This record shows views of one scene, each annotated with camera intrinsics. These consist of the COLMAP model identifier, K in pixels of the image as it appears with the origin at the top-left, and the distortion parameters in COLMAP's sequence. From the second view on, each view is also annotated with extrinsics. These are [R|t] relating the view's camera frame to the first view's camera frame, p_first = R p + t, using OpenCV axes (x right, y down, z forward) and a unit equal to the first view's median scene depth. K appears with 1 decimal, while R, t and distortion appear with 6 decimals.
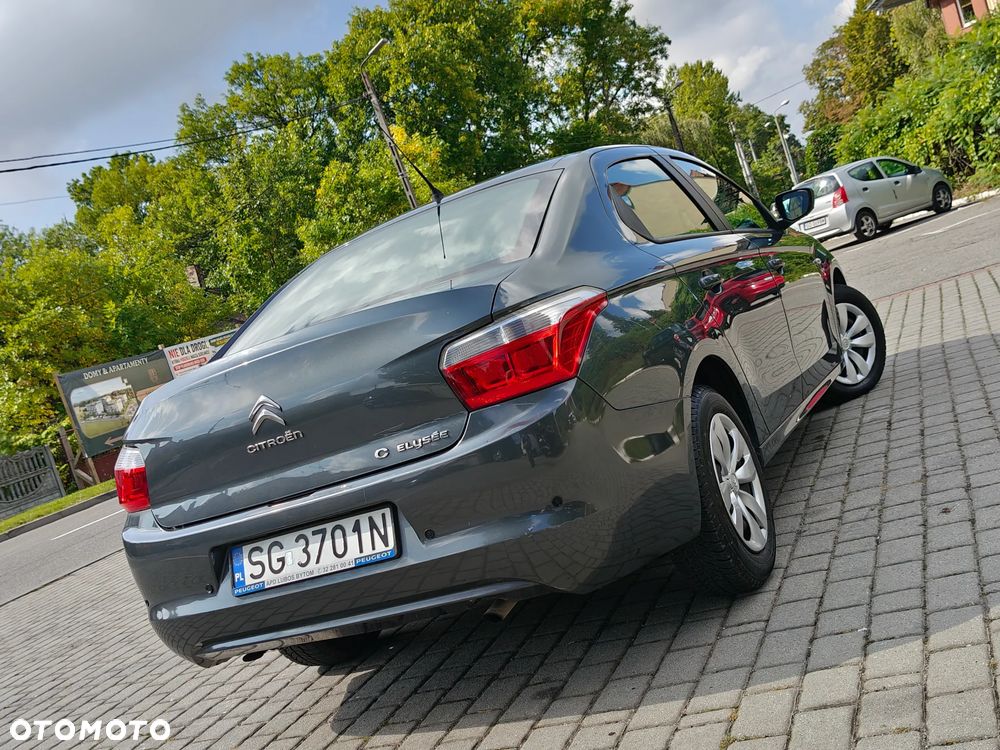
lens RADIAL K [[1037.8, 0, 500.0], [0, 1037.8, 375.0], [0, 0, 1]] dist [0.157431, -0.444574]
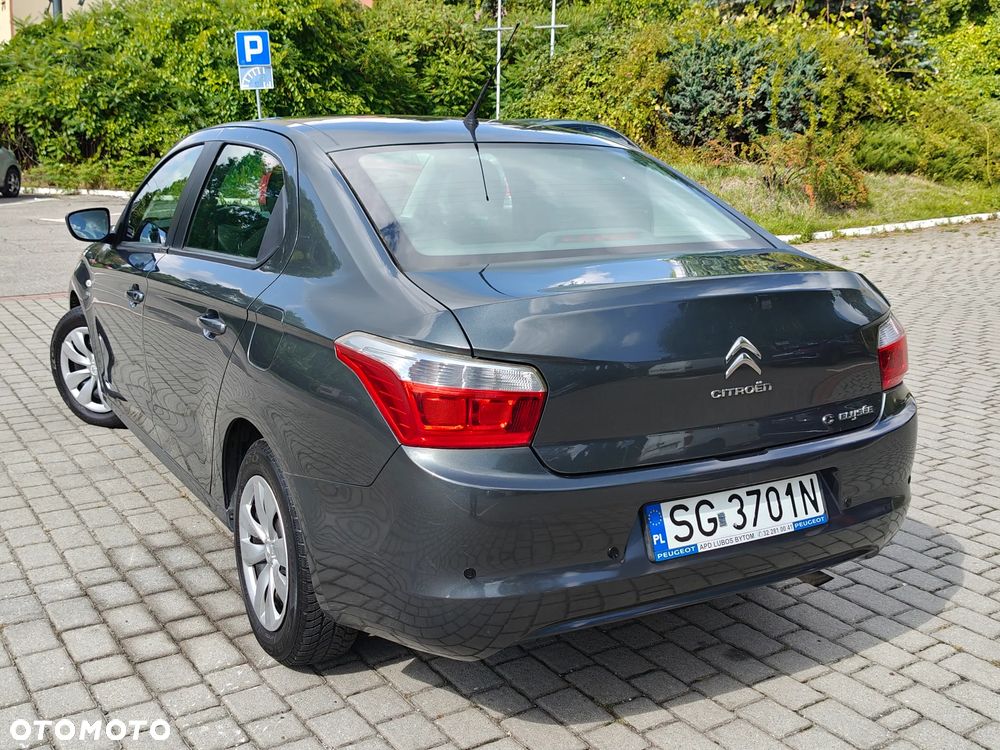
lens RADIAL K [[1037.8, 0, 500.0], [0, 1037.8, 375.0], [0, 0, 1]] dist [0.157431, -0.444574]
pose [[0.544792, 0.148756, 0.825272, -0.954329], [-0.150838, 0.985472, -0.078059, 0.135111], [-0.824894, -0.081957, 0.559315, 0.591031]]
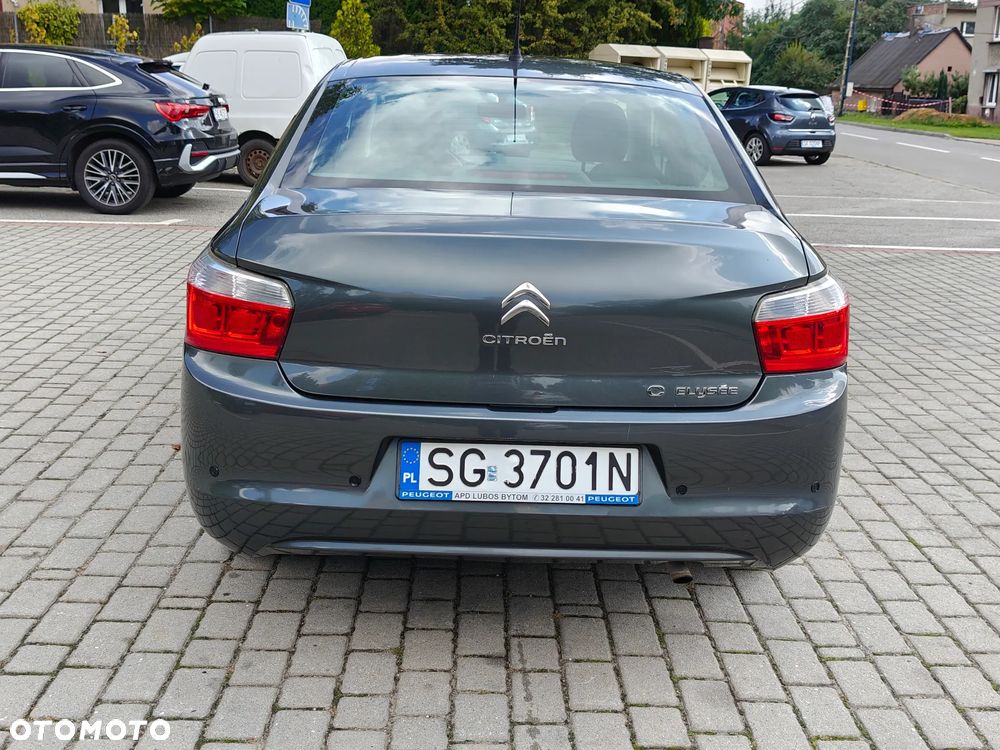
lens RADIAL K [[1048.5, 0, 513.2], [0, 1048.5, 373.1], [0, 0, 1]] dist [0.324563, -0.999196]
pose [[0.840902, 0.236241, 0.486903, -0.556855], [-0.295741, 0.954069, 0.047850, 0.045438], [-0.453234, -0.184235, 0.872145, 0.229501]]
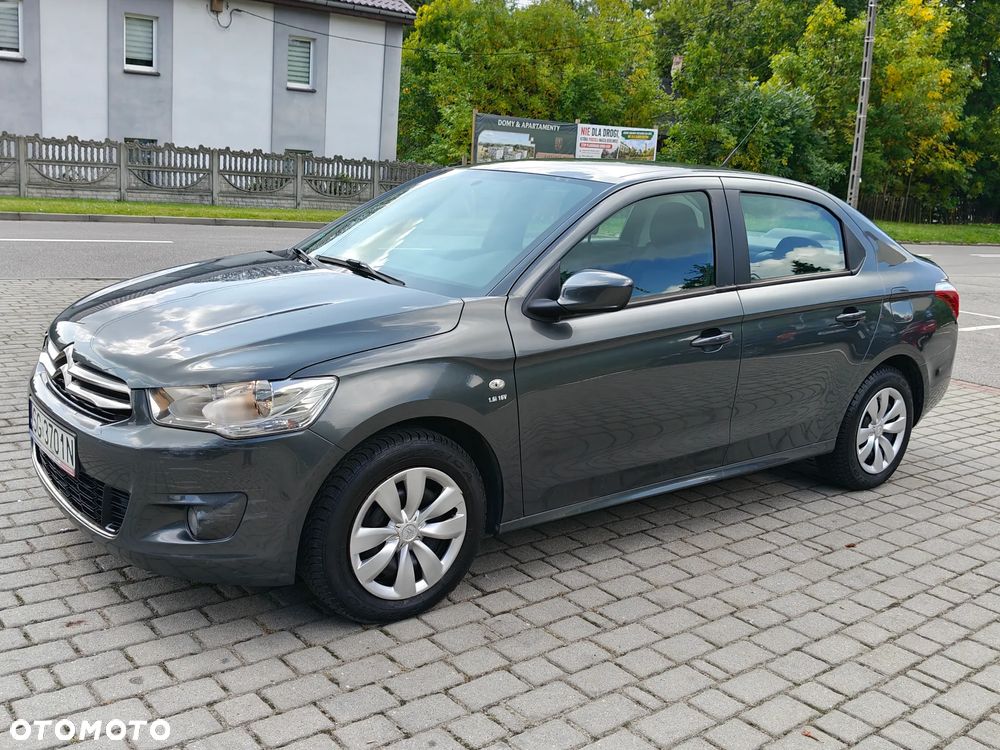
lens RADIAL K [[967.7, 0, 500.0], [0, 967.7, 375.0], [0, 0, 1]] dist [0.115882, -0.318653]
pose [[-0.859966, 0.172161, 0.480437, -0.494424], [0.253003, 0.961377, 0.108365, -0.156314], [-0.443225, 0.214742, -0.870309, 2.917826]]
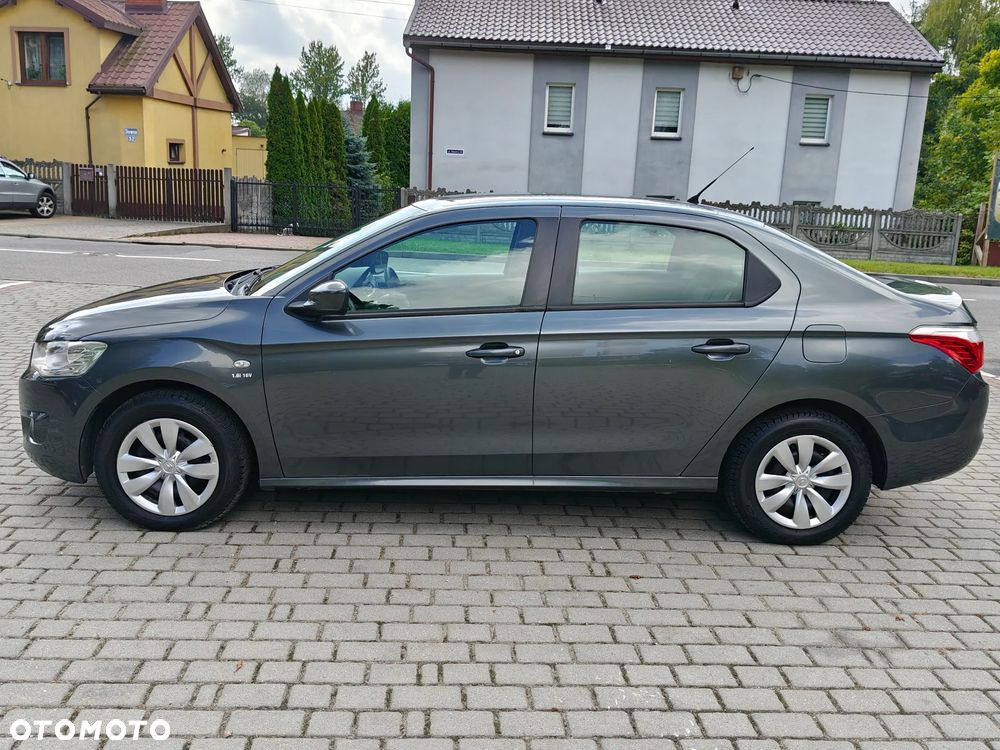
lens RADIAL K [[908.7, 0, 500.0], [0, 908.7, 375.0], [0, 0, 1]] dist [0.092371, -0.225712]
pose [[-0.440114, 0.131417, 0.888273, -1.258807], [0.159544, 0.984937, -0.066668, 0.119879], [-0.883654, 0.112377, -0.454452, 2.277003]]
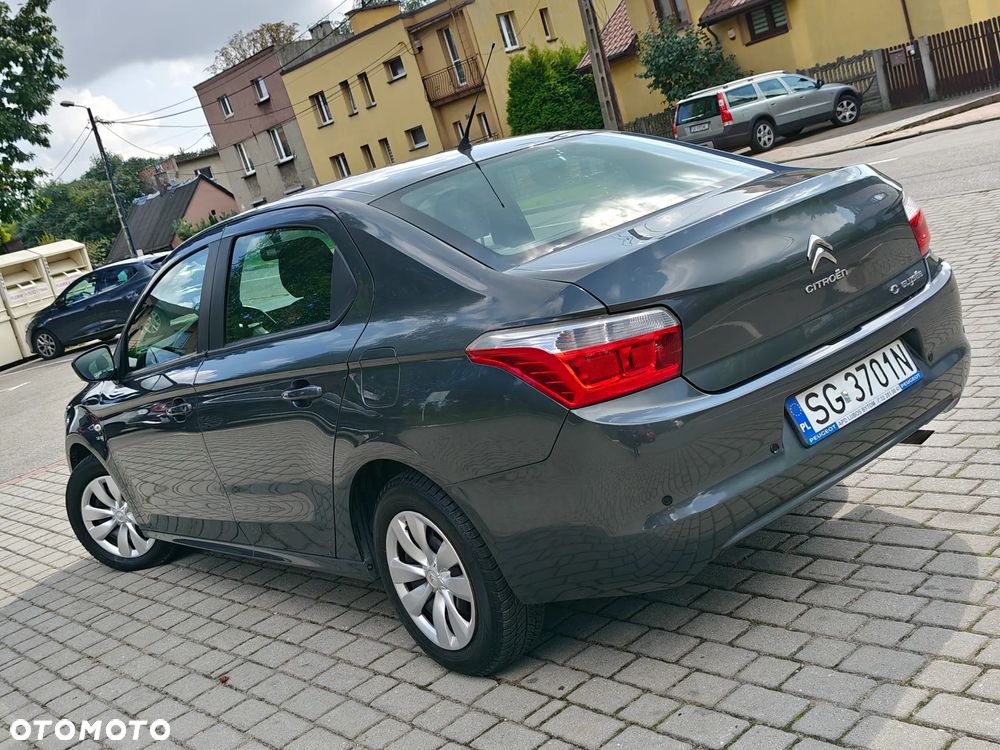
lens RADIAL K [[1088.0, 0, 510.8], [0, 1088.0, 401.4], [0, 0, 1]] dist [0.108501, -0.279464]
pose [[0.477412, 0.022351, 0.878395, -1.142767], [0.169383, 0.978585, -0.116961, 0.221505], [-0.862199, 0.204624, 0.463403, 0.704509]]
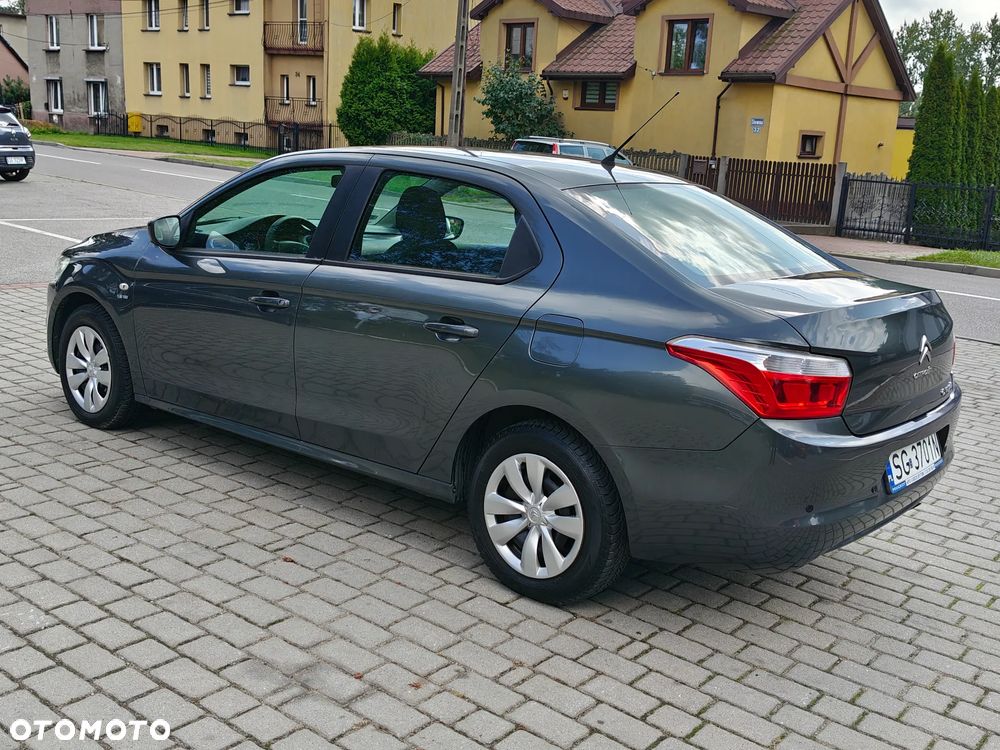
lens RADIAL K [[1037.8, 0, 500.0], [0, 1037.8, 375.0], [0, 0, 1]] dist [0.157431, -0.444574]
pose [[0.211851, 0.138396, 0.967453, -1.415153], [-0.091499, 0.988383, -0.121354, 0.242214], [-0.973009, -0.062812, 0.222053, 1.087031]]
